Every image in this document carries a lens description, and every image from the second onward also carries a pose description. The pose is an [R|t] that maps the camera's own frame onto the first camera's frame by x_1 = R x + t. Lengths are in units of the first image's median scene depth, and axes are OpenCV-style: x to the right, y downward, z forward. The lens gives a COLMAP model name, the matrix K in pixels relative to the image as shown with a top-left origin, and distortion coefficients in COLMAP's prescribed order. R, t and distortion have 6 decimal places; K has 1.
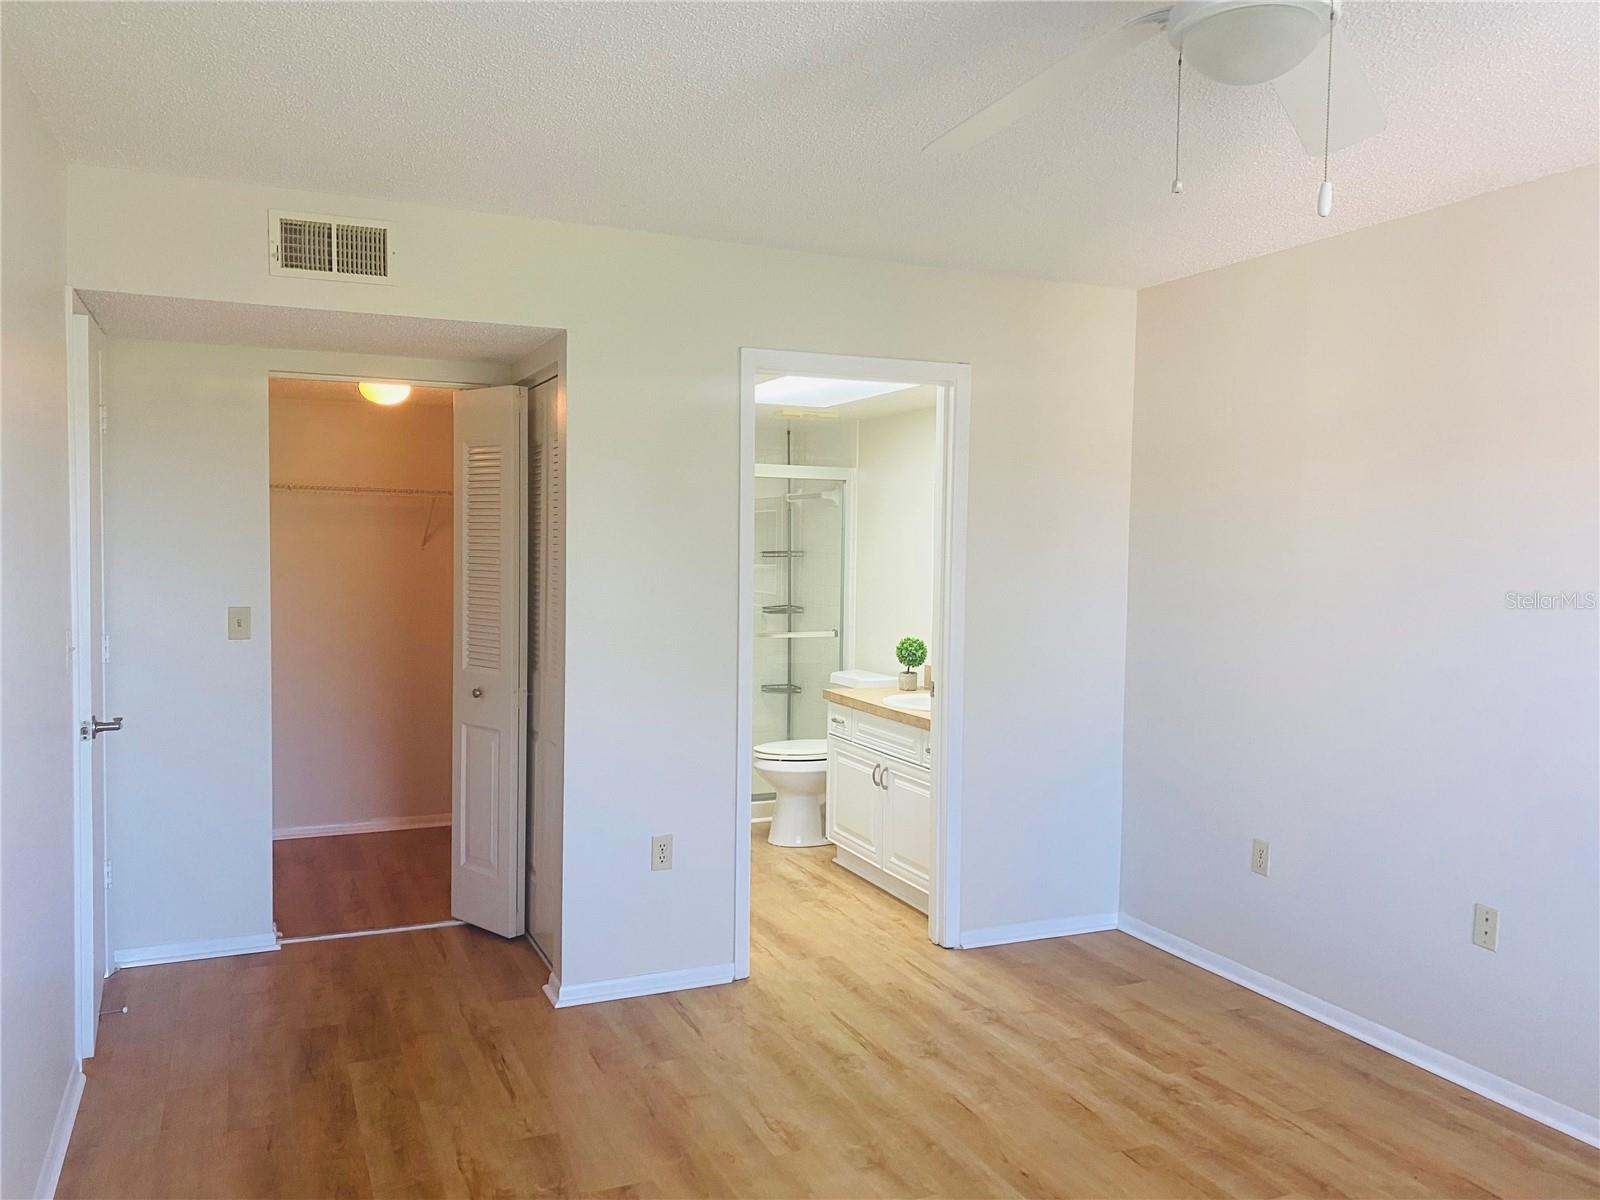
lens RADIAL K [[1227.7, 0, 791.4], [0, 1227.7, 604.5], [0, 0, 1]] dist [-0.003337, -0.011393]
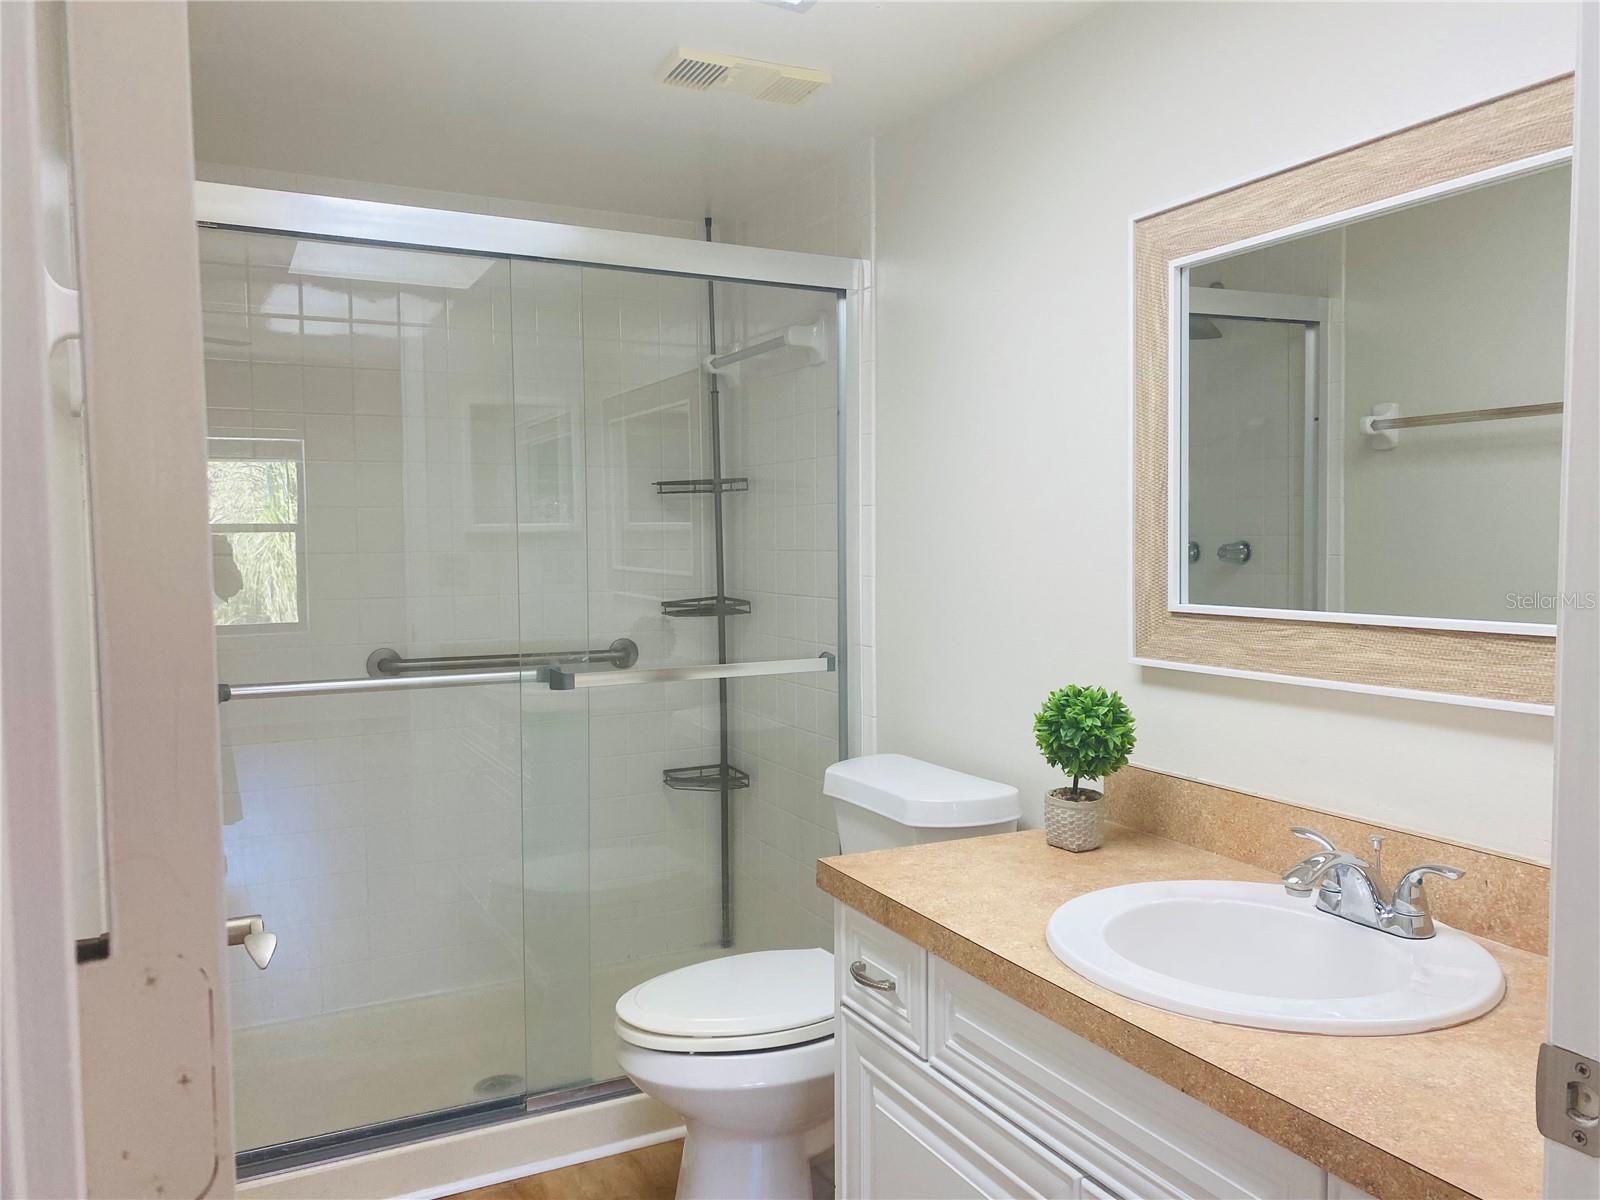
lens RADIAL K [[1230.7, 0, 809.7], [0, 1230.7, 598.2], [0, 0, 1]] dist [0.008975, -0.005280]
pose [[0.998123, -0.026713, 0.055103, 0.006958], [0.026646, 0.999643, 0.001945, 0.000891], [-0.055135, -0.000473, 0.998479, 0.574836]]
